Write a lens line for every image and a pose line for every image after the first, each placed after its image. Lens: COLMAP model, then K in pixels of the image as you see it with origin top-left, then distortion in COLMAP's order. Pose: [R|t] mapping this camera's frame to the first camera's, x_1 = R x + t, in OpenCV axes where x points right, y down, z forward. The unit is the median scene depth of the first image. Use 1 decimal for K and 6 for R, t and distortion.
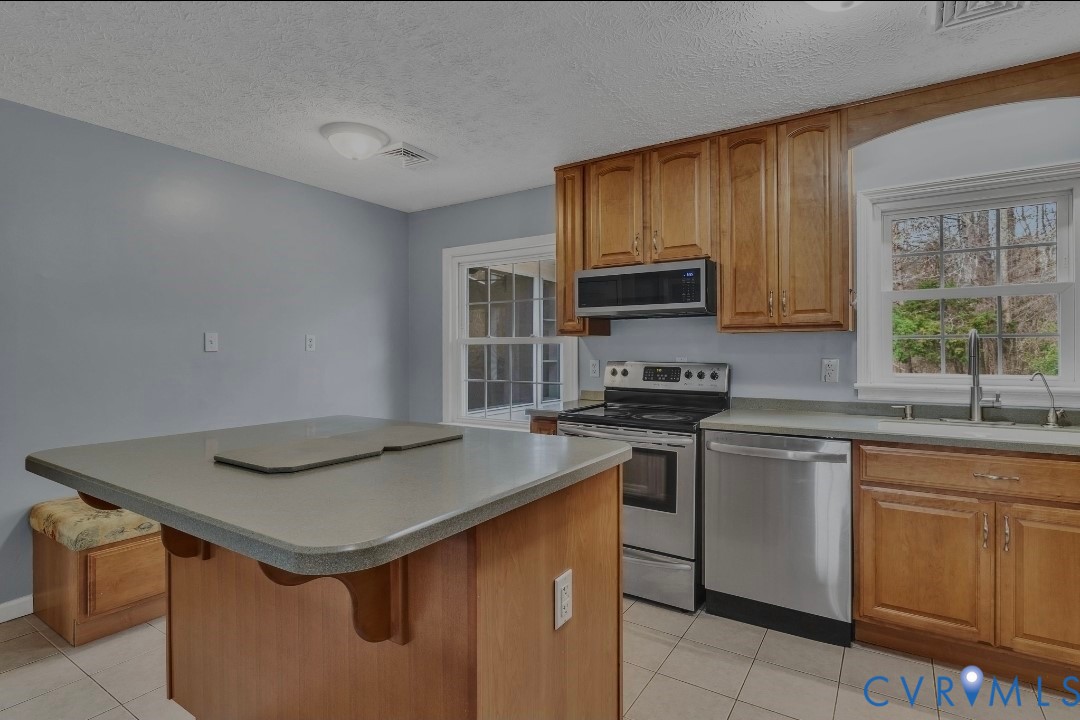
lens RADIAL K [[540.6, 0, 539.0], [0, 540.6, 350.2], [0, 0, 1]] dist [-0.001128, -0.000153]
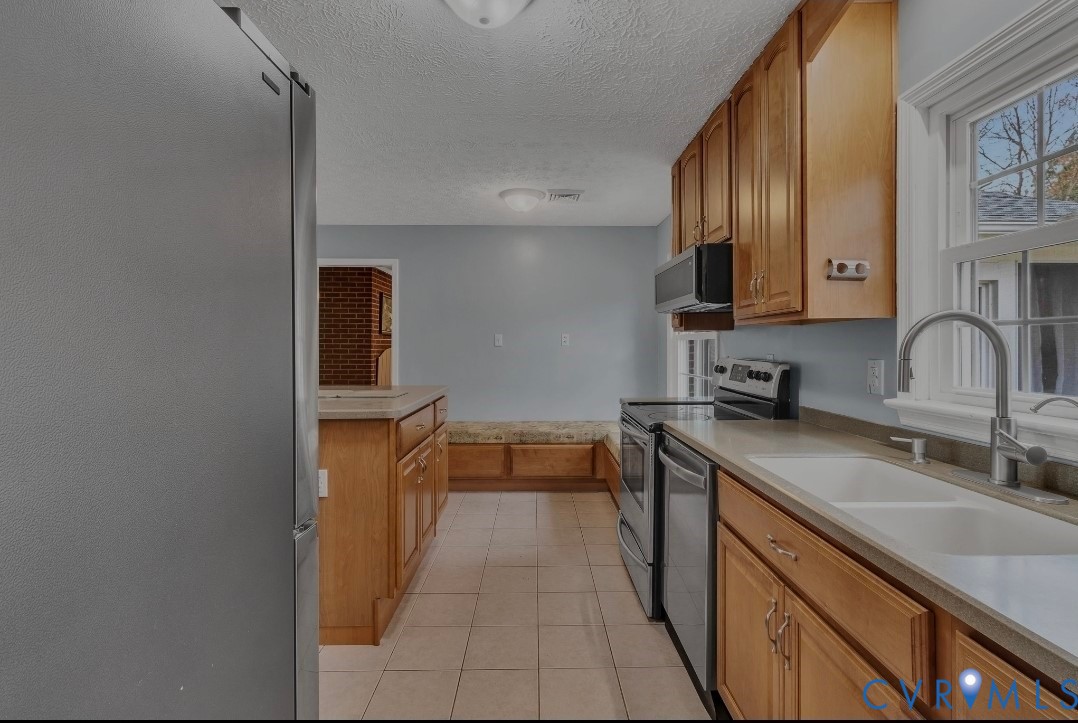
lens RADIAL K [[510.7, 0, 542.9], [0, 510.7, 349.9], [0, 0, 1]] dist [-0.000264, -0.000117]
pose [[0.566066, 0.008250, -0.824319, 0.752500], [-0.000044, 0.999950, 0.009977, -0.001687], [0.824360, -0.005612, 0.566038, 0.265258]]
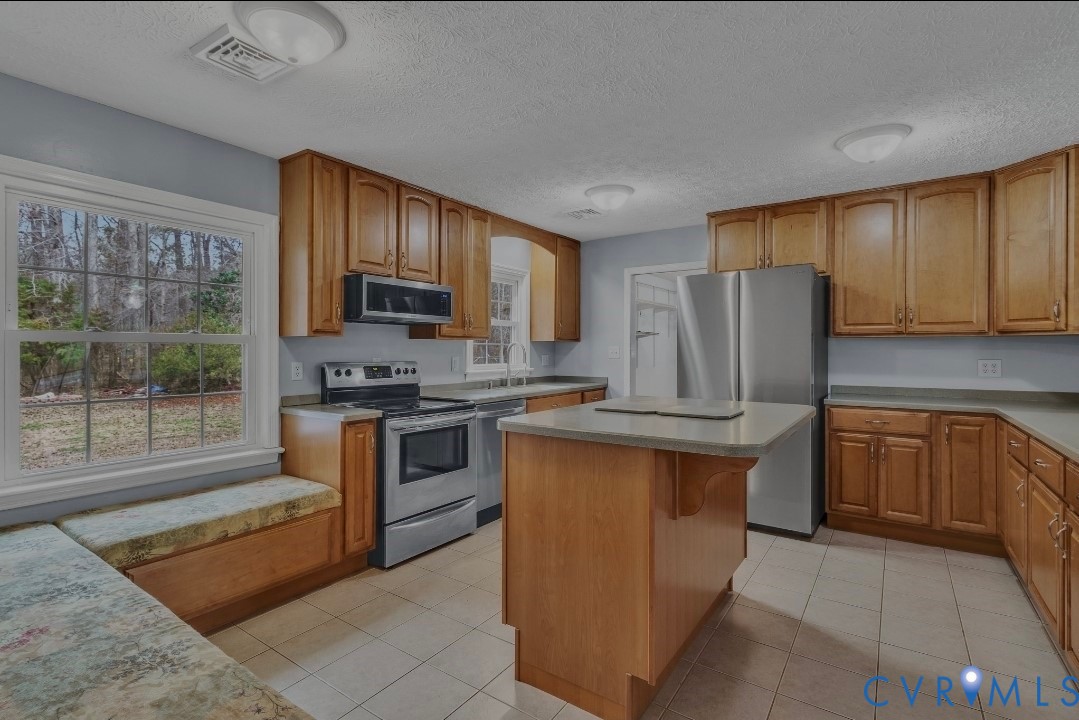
lens RADIAL K [[511.2, 0, 543.4], [0, 511.2, 348.4], [0, 0, 1]] dist [-0.000264, -0.000117]
pose [[0.028541, 0.005668, 0.999577, -0.885527], [-0.001606, 0.999983, -0.005625, -0.001115], [-0.999591, -0.001445, 0.028549, 0.633690]]
